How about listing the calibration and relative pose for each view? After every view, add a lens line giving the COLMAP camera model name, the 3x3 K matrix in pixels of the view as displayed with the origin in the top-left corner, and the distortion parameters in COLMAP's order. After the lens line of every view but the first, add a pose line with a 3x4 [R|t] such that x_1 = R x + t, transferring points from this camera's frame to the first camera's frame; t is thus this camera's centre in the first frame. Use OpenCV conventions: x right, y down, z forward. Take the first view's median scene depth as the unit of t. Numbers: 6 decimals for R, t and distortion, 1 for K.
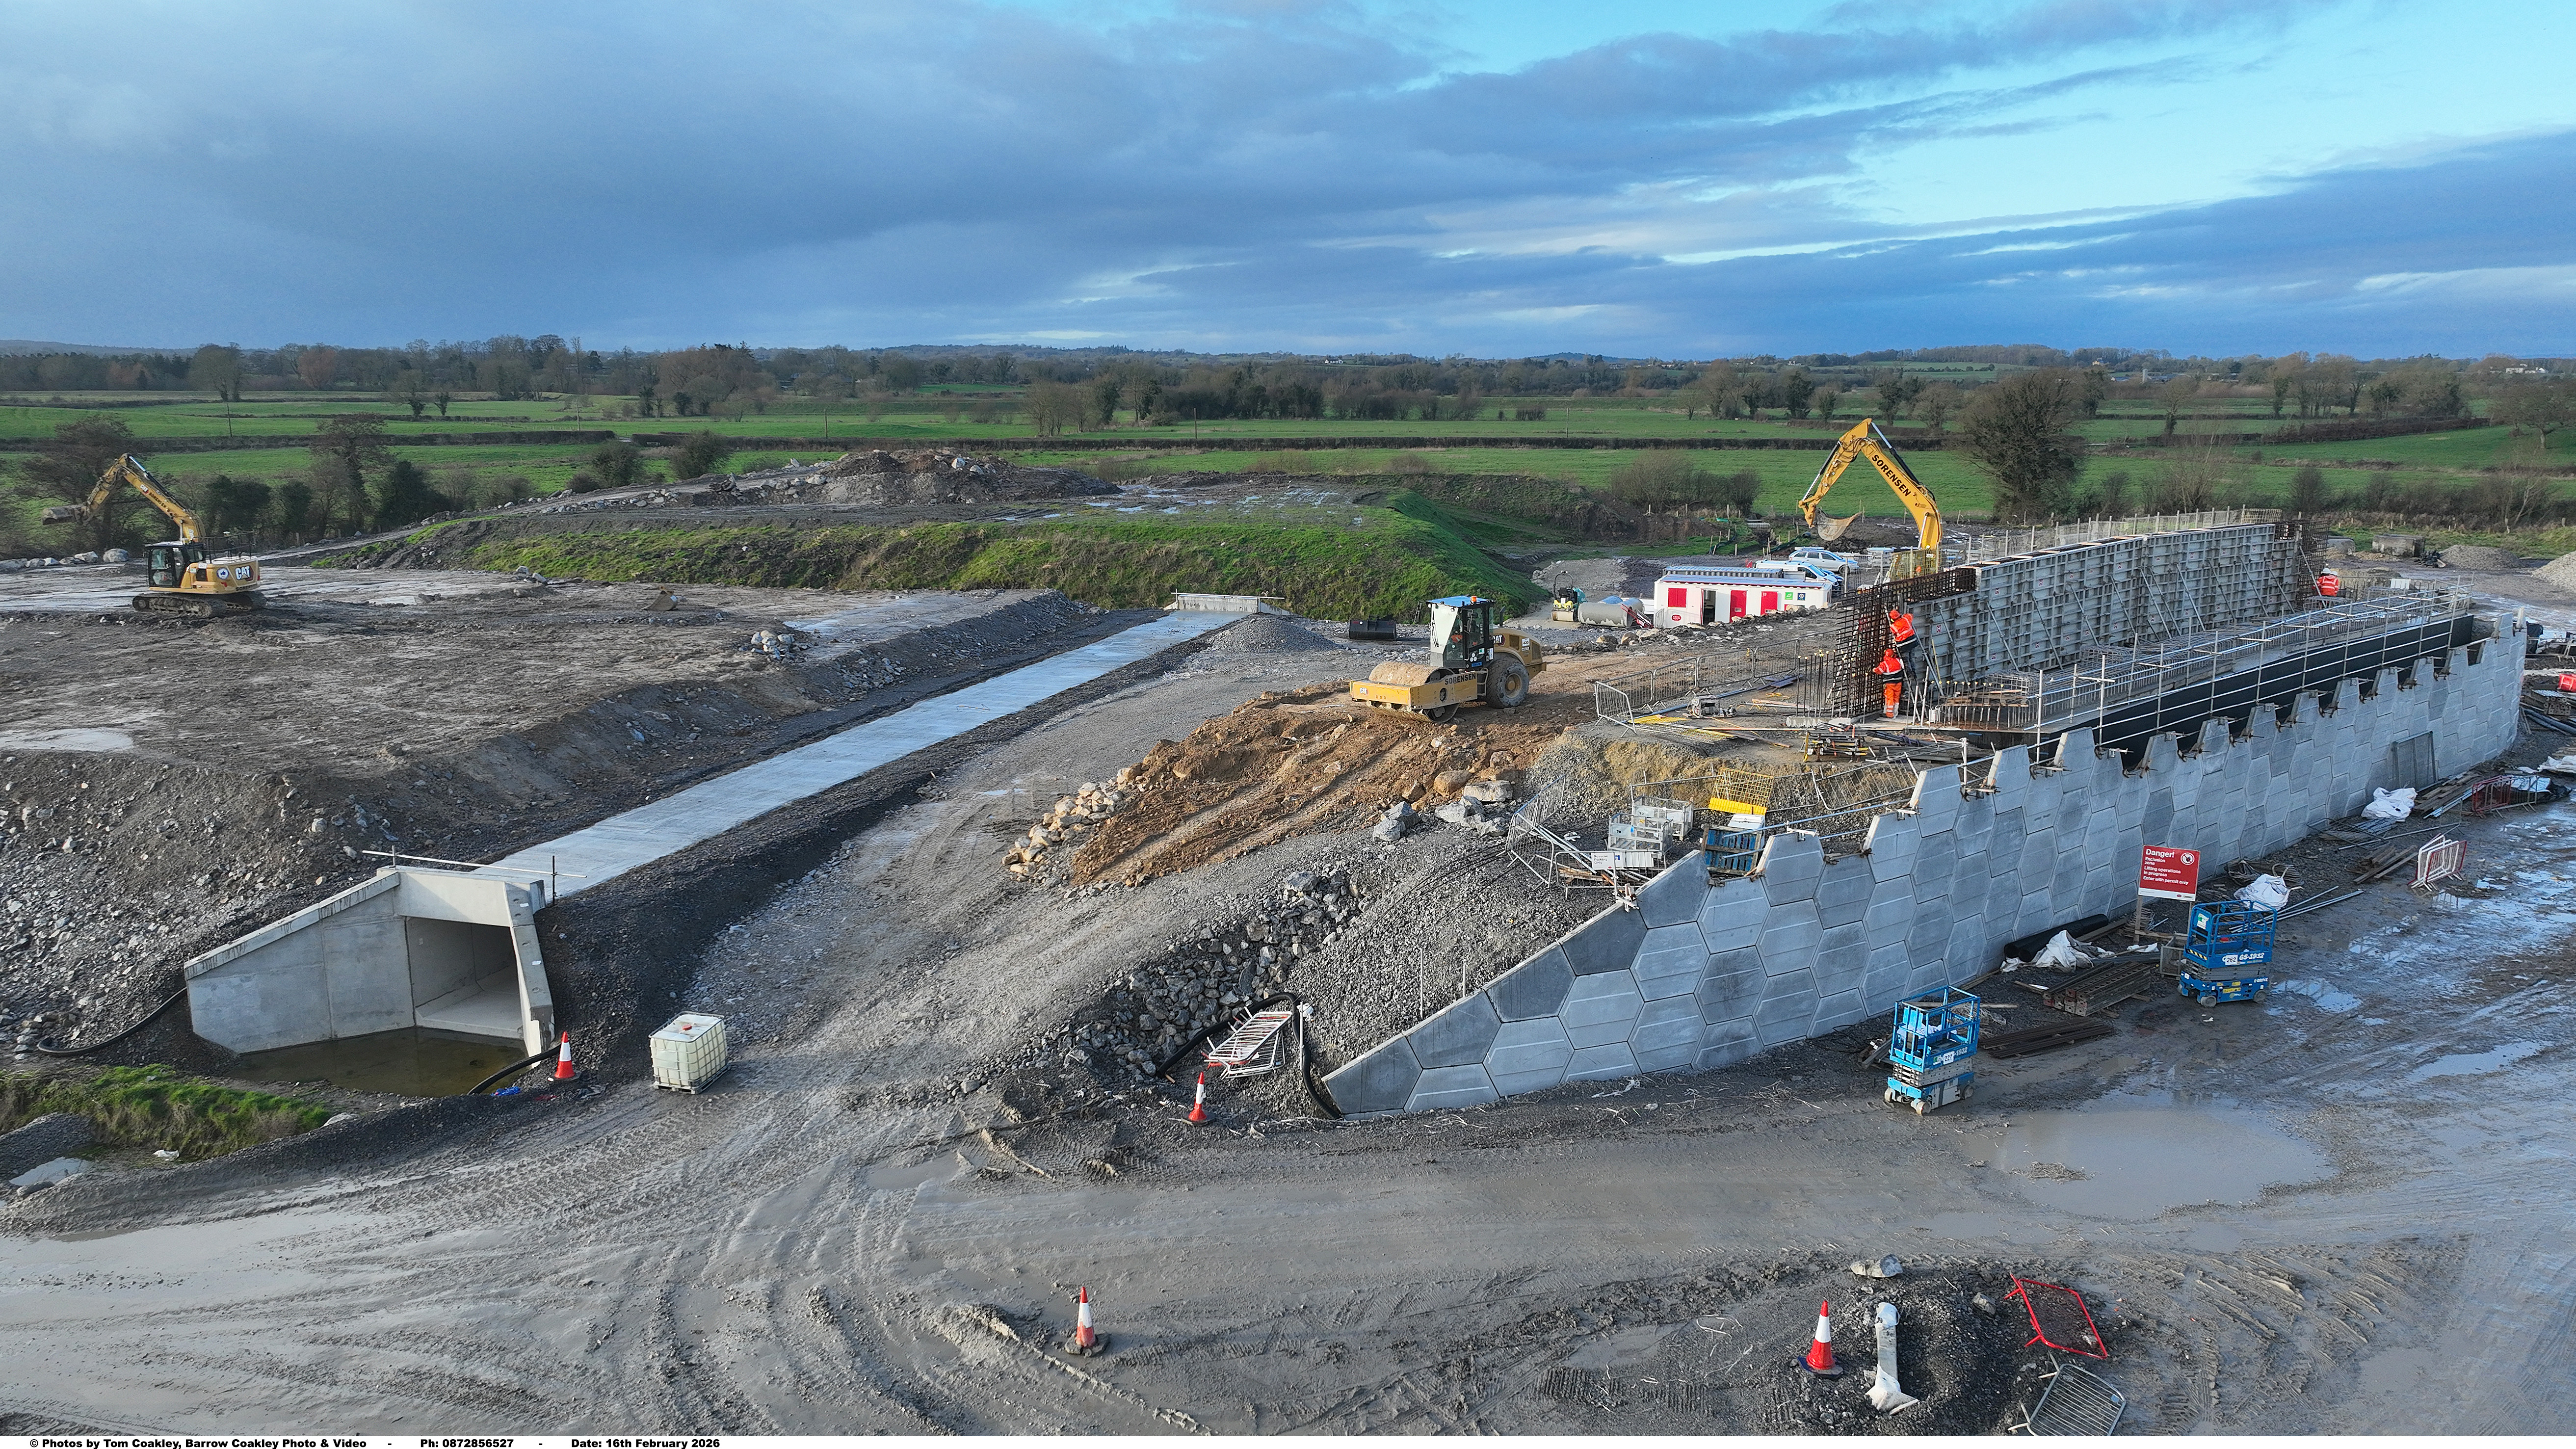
lens RADIAL K [[1814.2, 0, 1290.4], [0, 1814.2, 714.2], [0, 0, 1]] dist [0.003610, 0.005875]
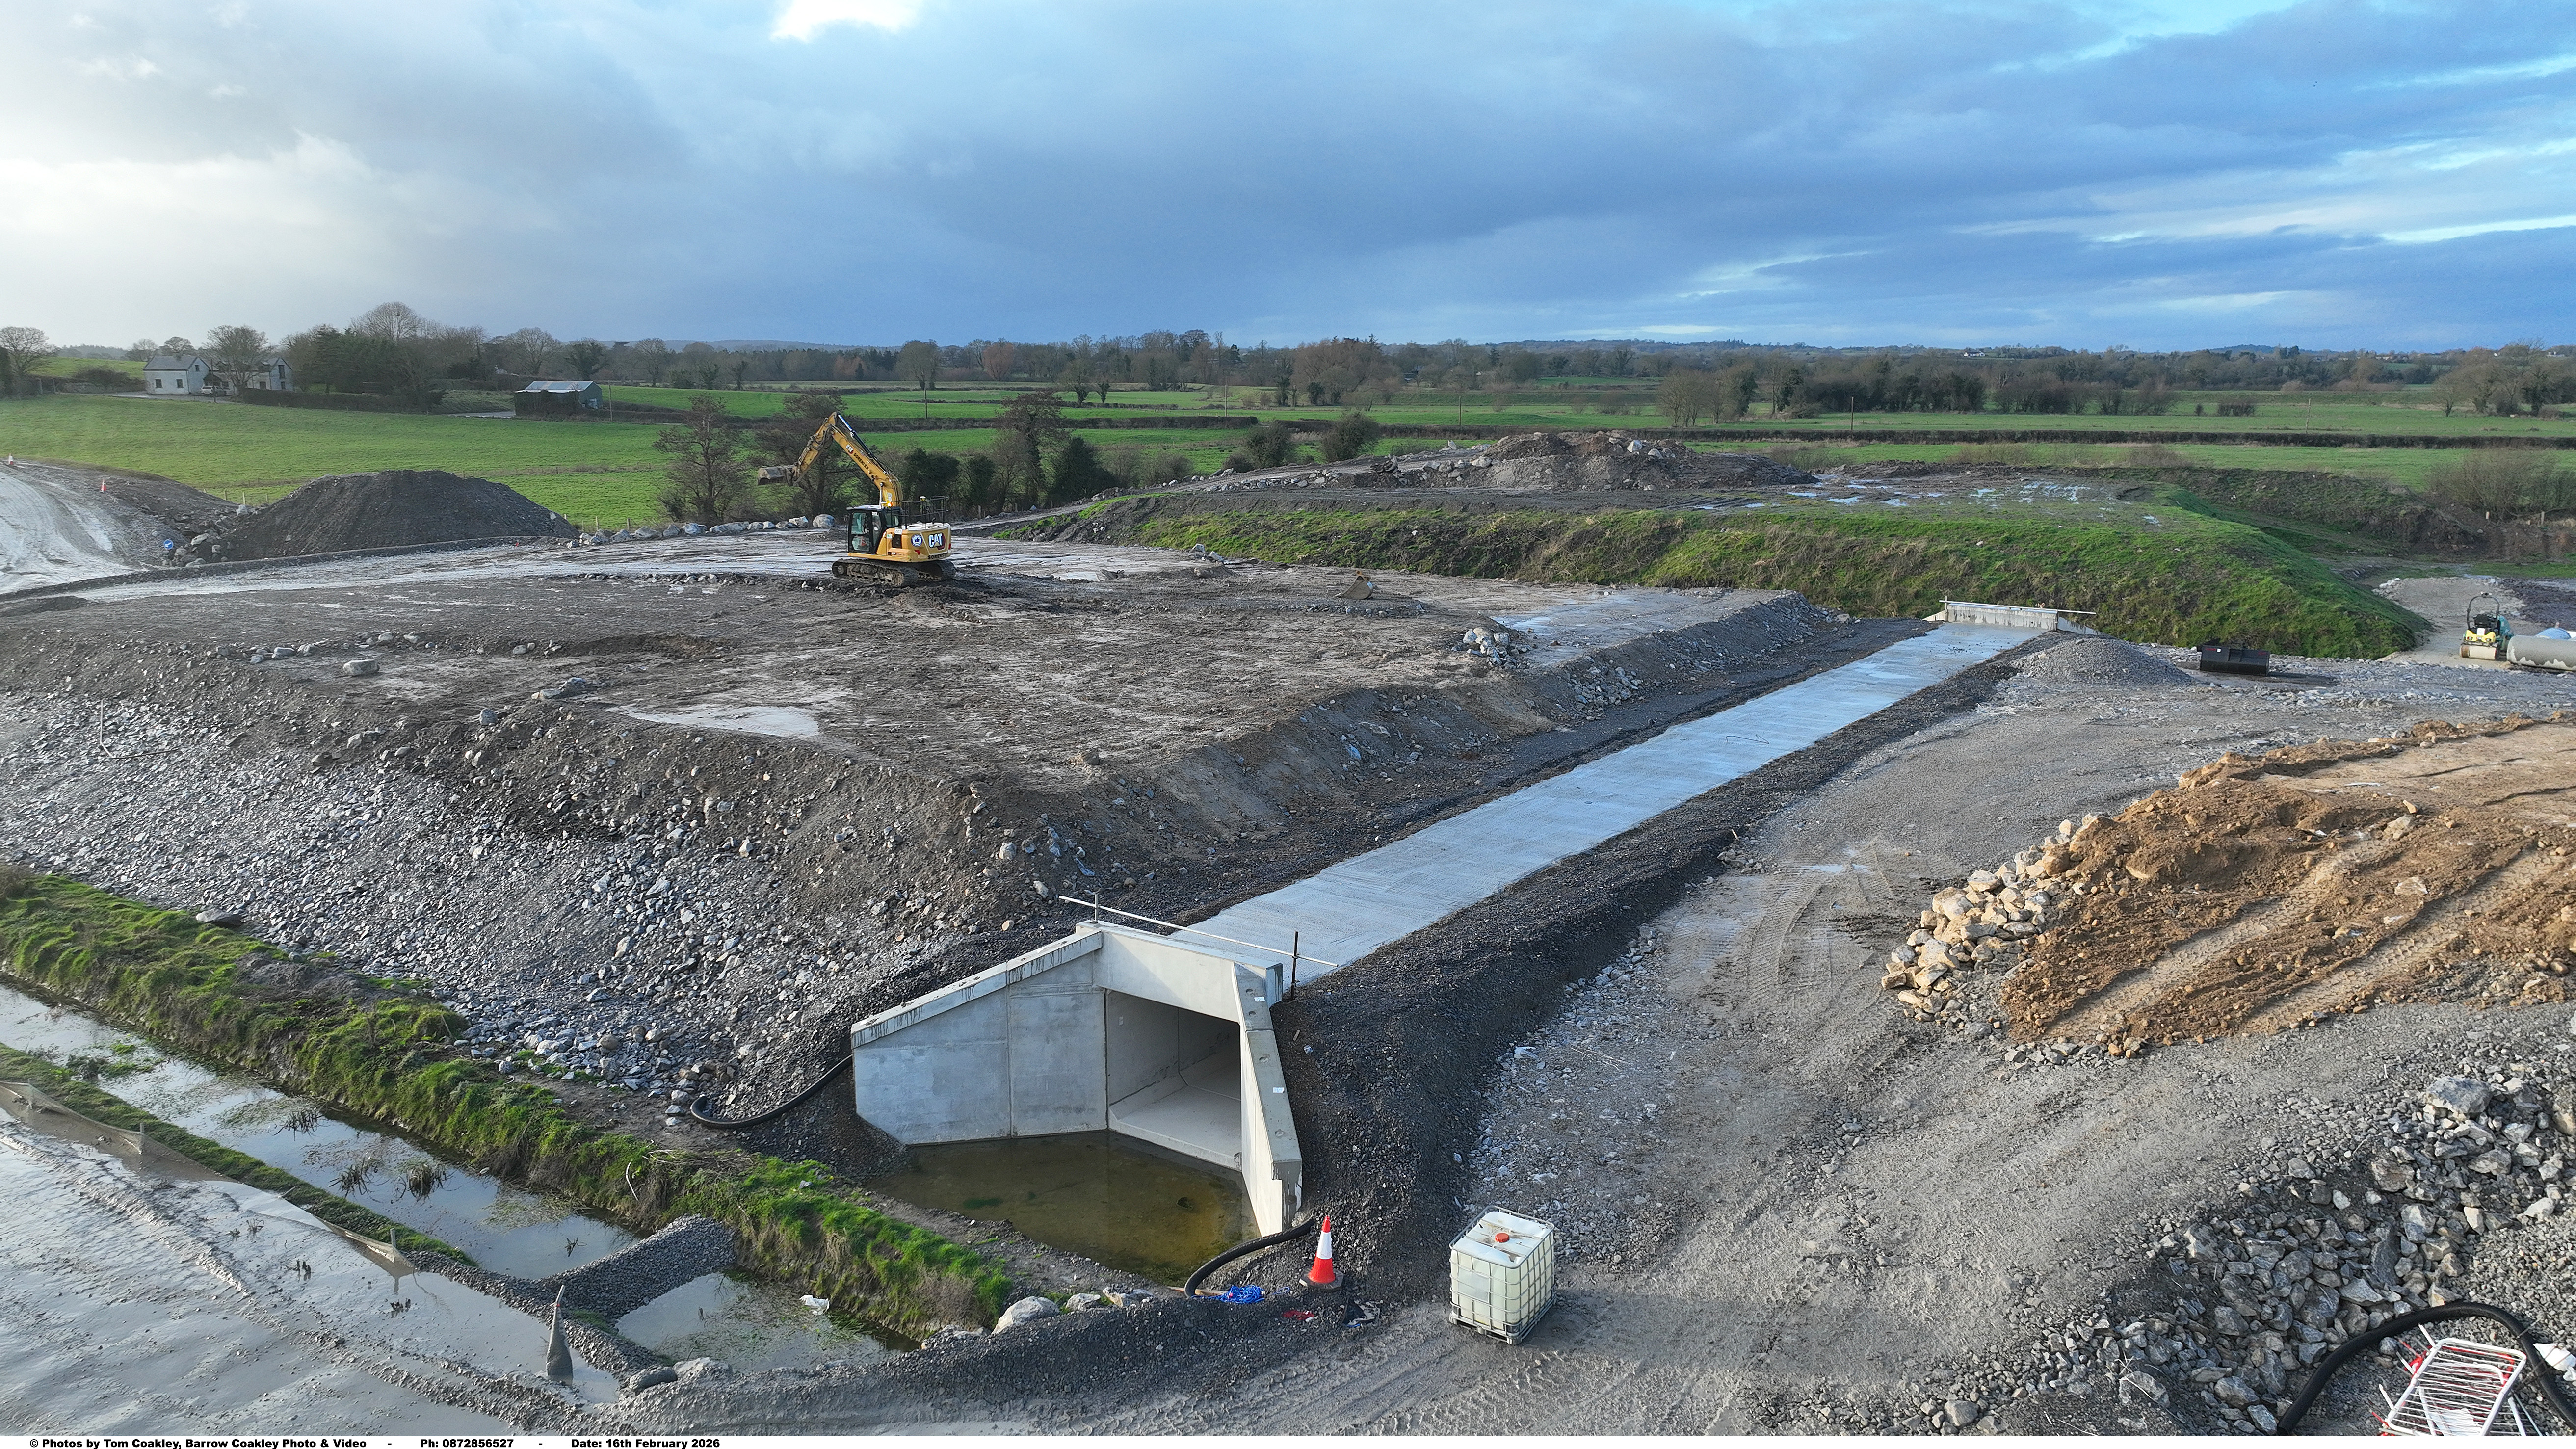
lens RADIAL K [[1811.2, 0, 1288.9], [0, 1811.2, 723.9], [0, 0, 1]] dist [0.004346, 0.008136]
pose [[0.946890, 0.062433, -0.315438, -0.115128], [-0.059970, 0.998046, 0.017517, -0.011961], [0.315915, 0.002330, 0.948785, 0.191160]]
